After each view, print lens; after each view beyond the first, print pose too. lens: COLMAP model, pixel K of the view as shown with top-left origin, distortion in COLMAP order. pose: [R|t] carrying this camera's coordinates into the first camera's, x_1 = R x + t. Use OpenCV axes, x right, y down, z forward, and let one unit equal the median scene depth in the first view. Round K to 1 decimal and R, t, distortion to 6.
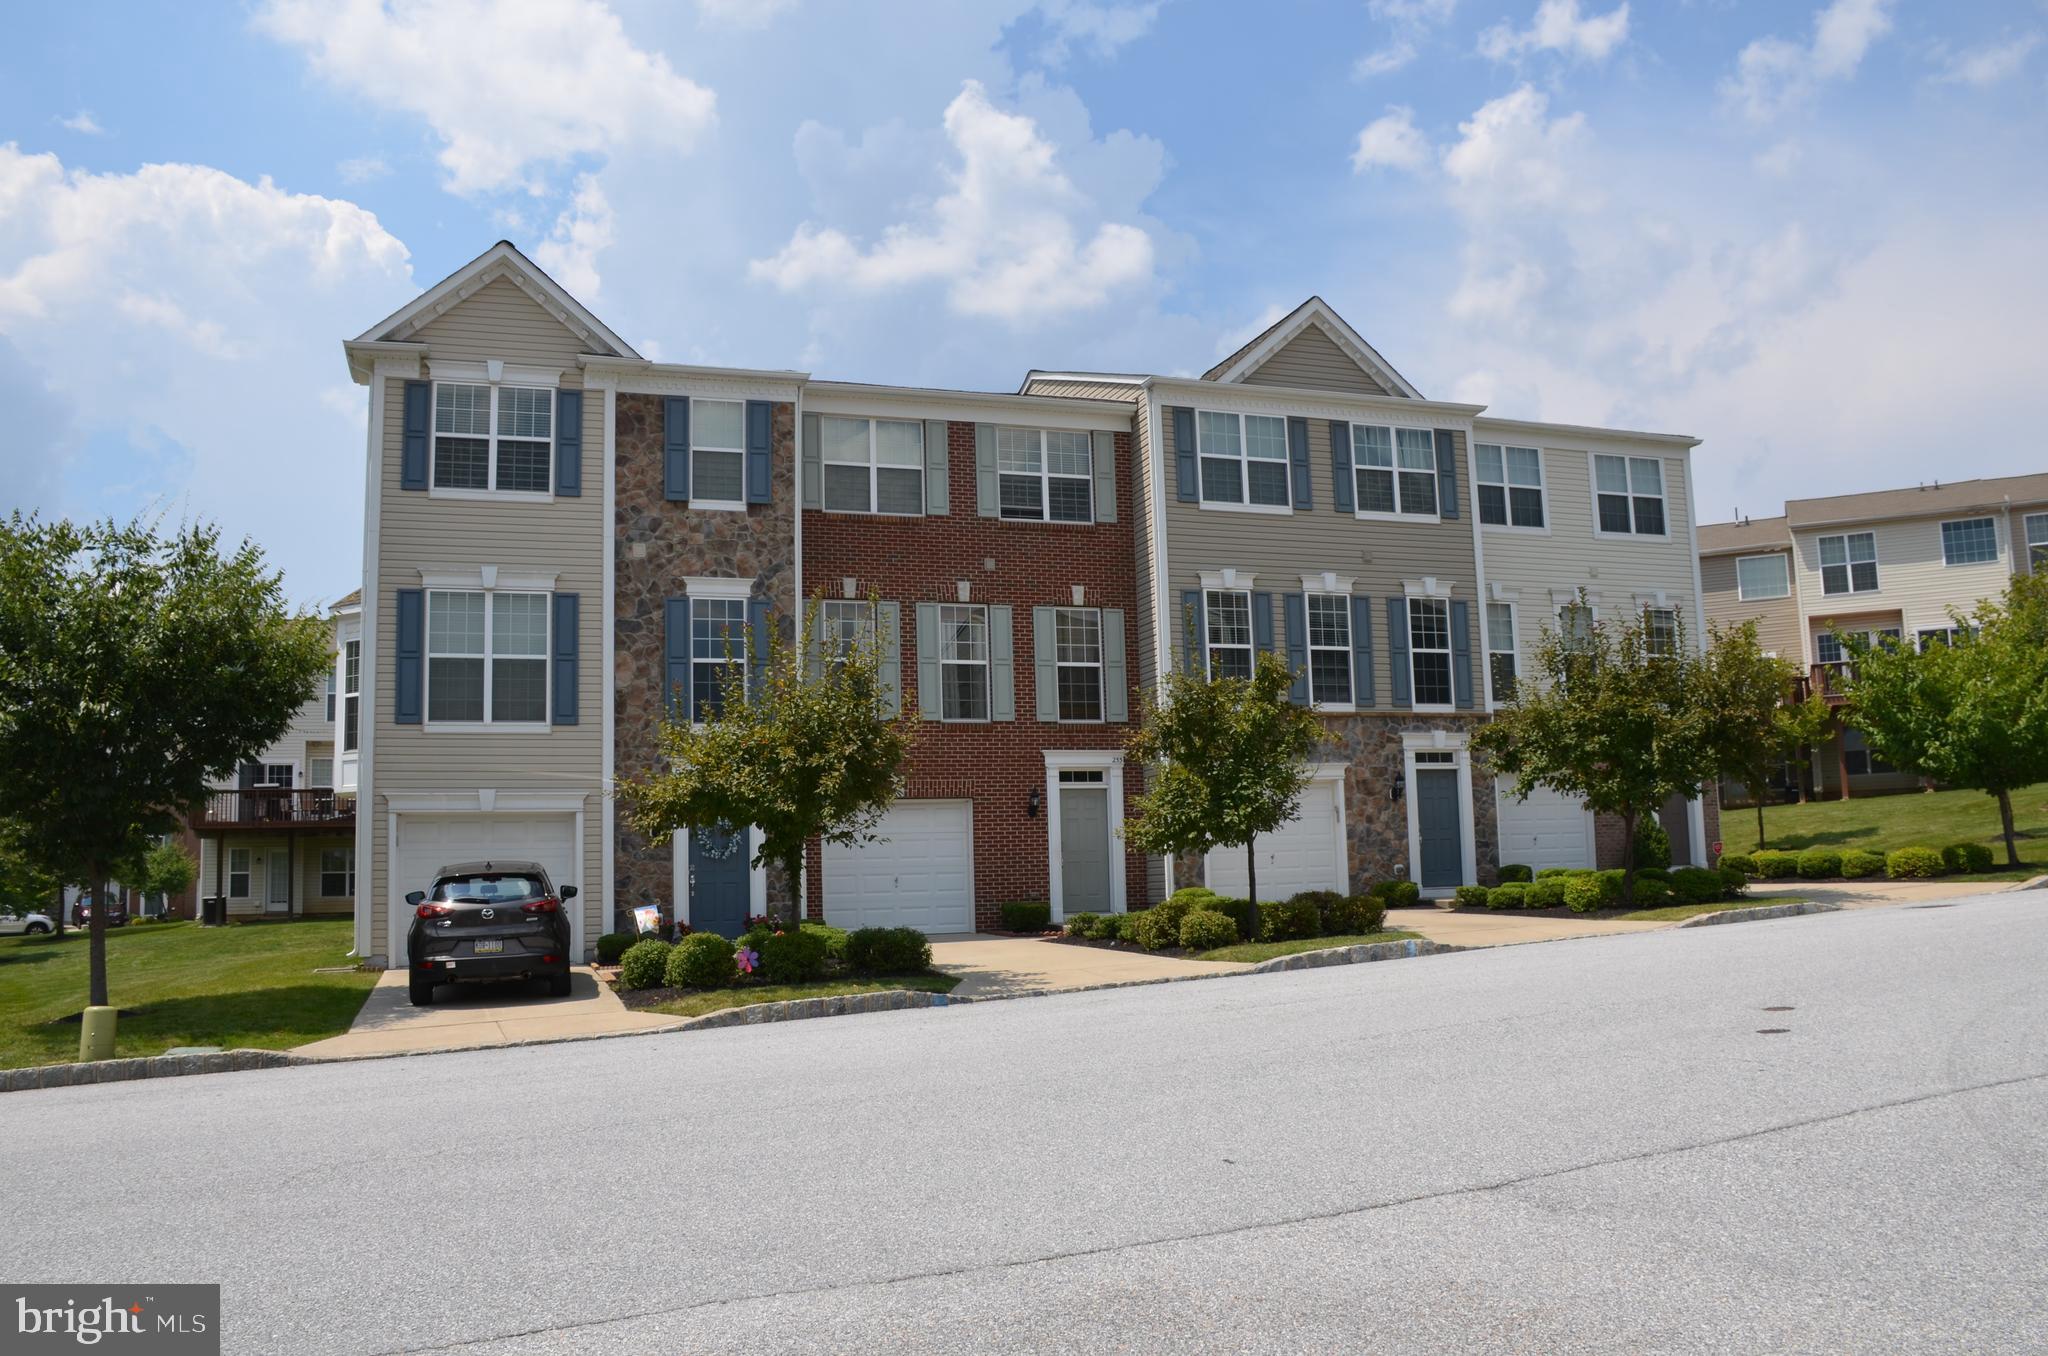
lens RADIAL K [[1563.2, 0, 1023.4], [0, 1563.2, 681.1], [0, 0, 1]] dist [-0.107991, 0.010151]
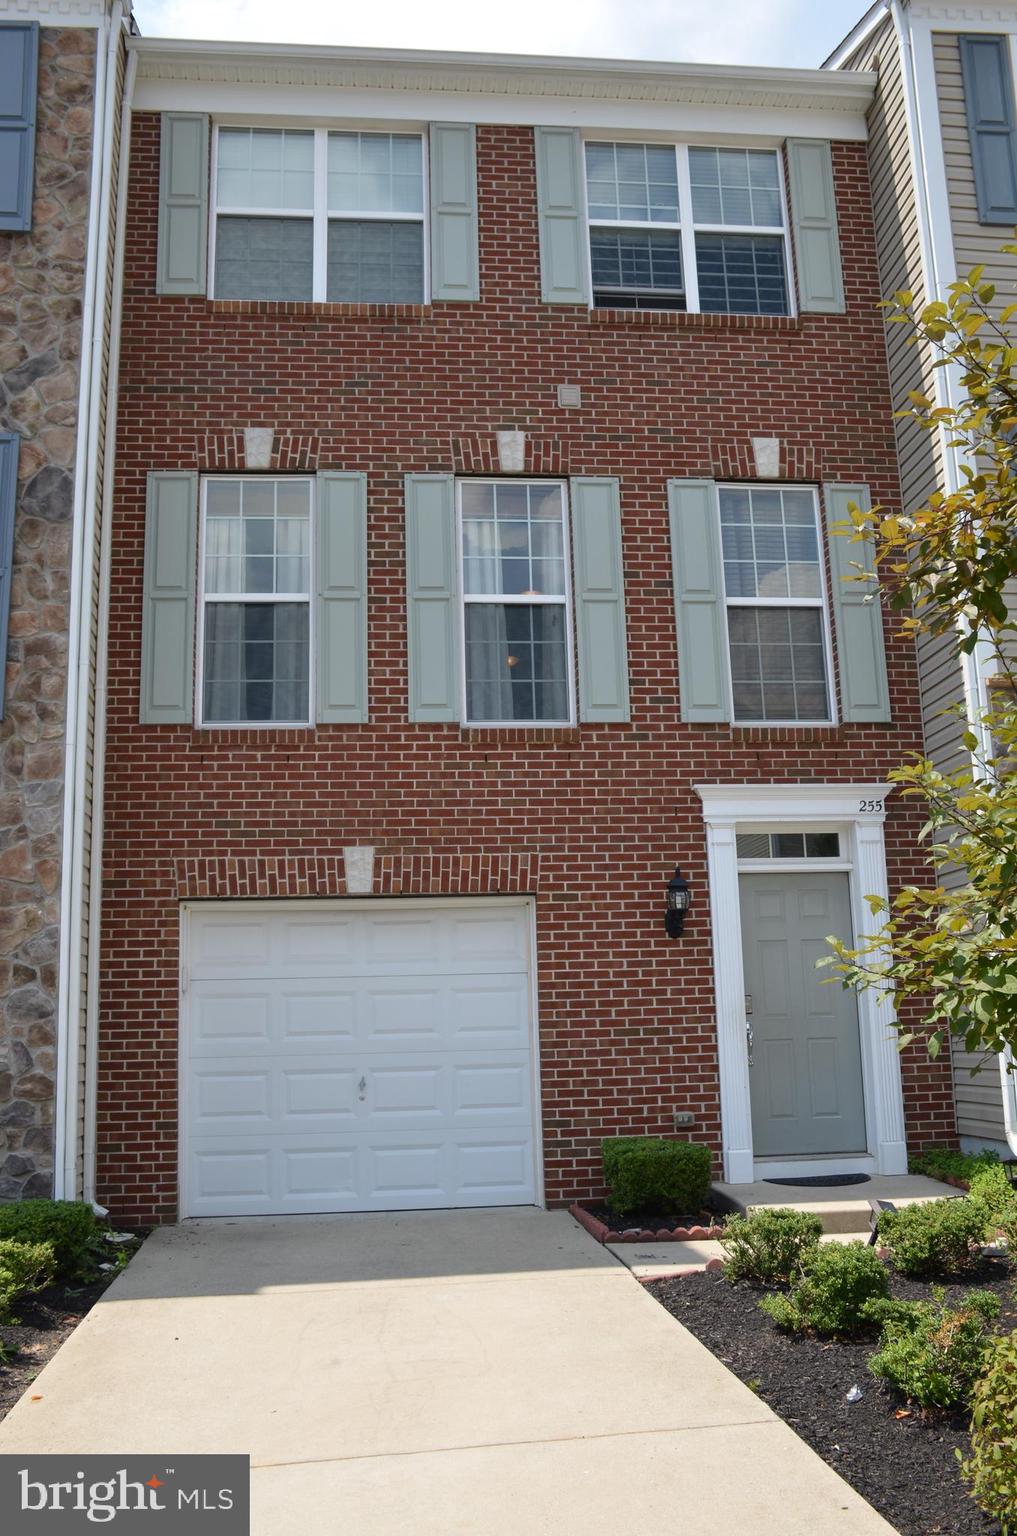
lens RADIAL K [[1298.6, 0, 510.7], [0, 1298.6, 757.5], [0, 0, 1]] dist [-0.040811, 0.023633]
pose [[0.974966, -0.043437, -0.218070, 0.041418], [0.029161, 0.997241, -0.068264, 0.059431], [0.220434, 0.060196, 0.973543, 0.620829]]
